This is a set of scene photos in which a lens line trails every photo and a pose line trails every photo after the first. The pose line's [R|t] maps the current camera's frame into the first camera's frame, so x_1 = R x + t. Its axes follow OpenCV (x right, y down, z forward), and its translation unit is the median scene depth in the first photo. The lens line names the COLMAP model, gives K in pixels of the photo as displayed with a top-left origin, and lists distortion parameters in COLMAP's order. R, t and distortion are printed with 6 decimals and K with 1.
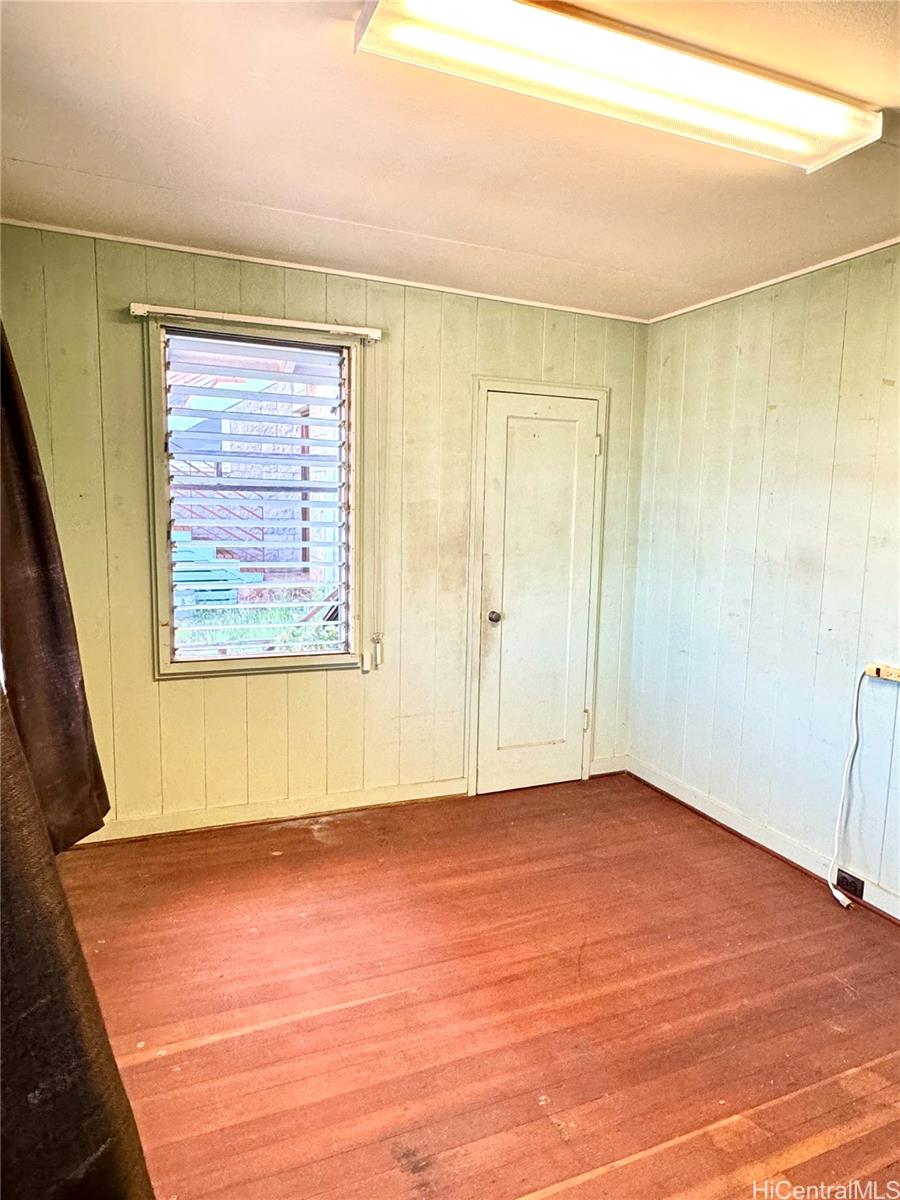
lens RADIAL K [[760.8, 0, 452.5], [0, 760.8, 600.0], [0, 0, 1]] dist [0.005816, 0.000973]
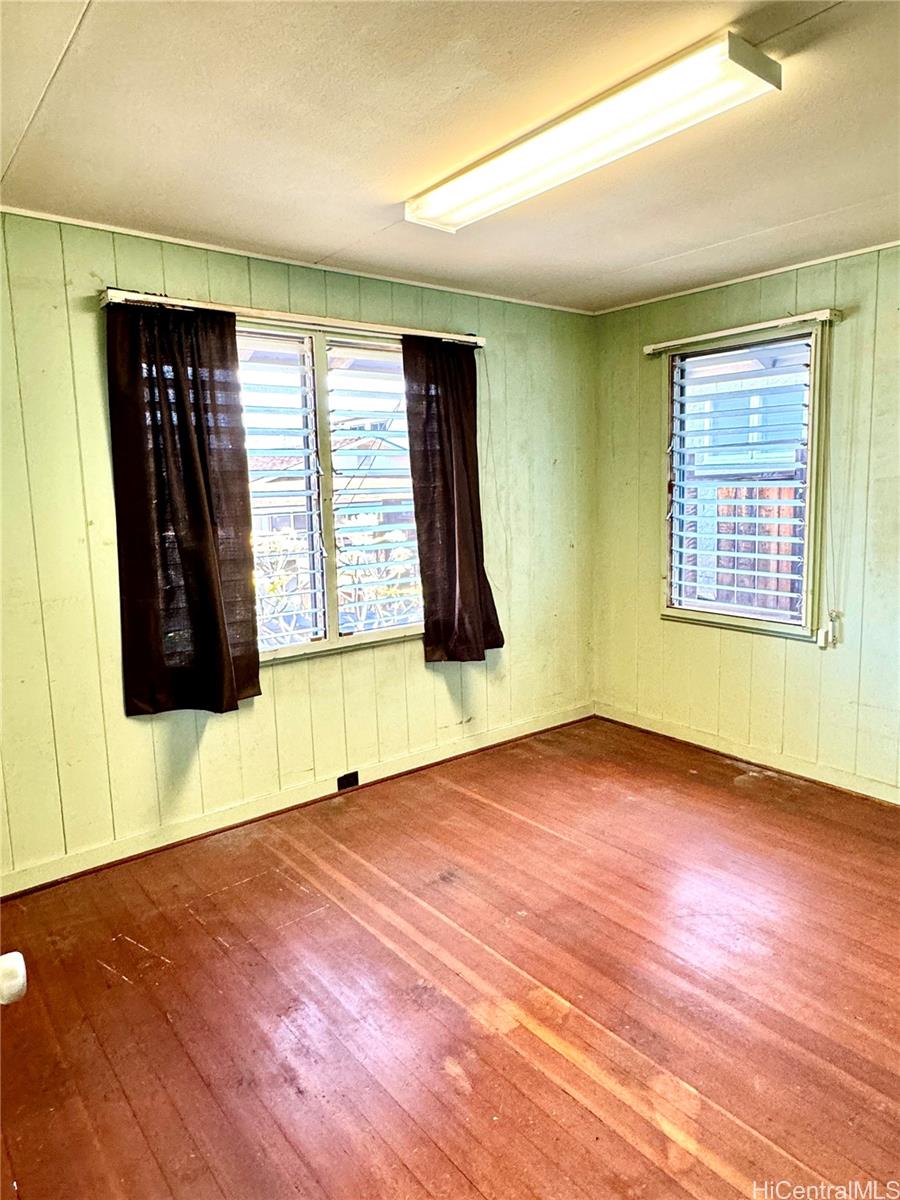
lens RADIAL K [[760.8, 0, 453.9], [0, 760.8, 600.5], [0, 0, 1]] dist [0.005816, 0.000973]
pose [[0.257021, 0.114251, -0.959629, 0.784644], [-0.099462, 0.990841, 0.091328, -0.013231], [0.961274, 0.071974, 0.266031, 0.273095]]
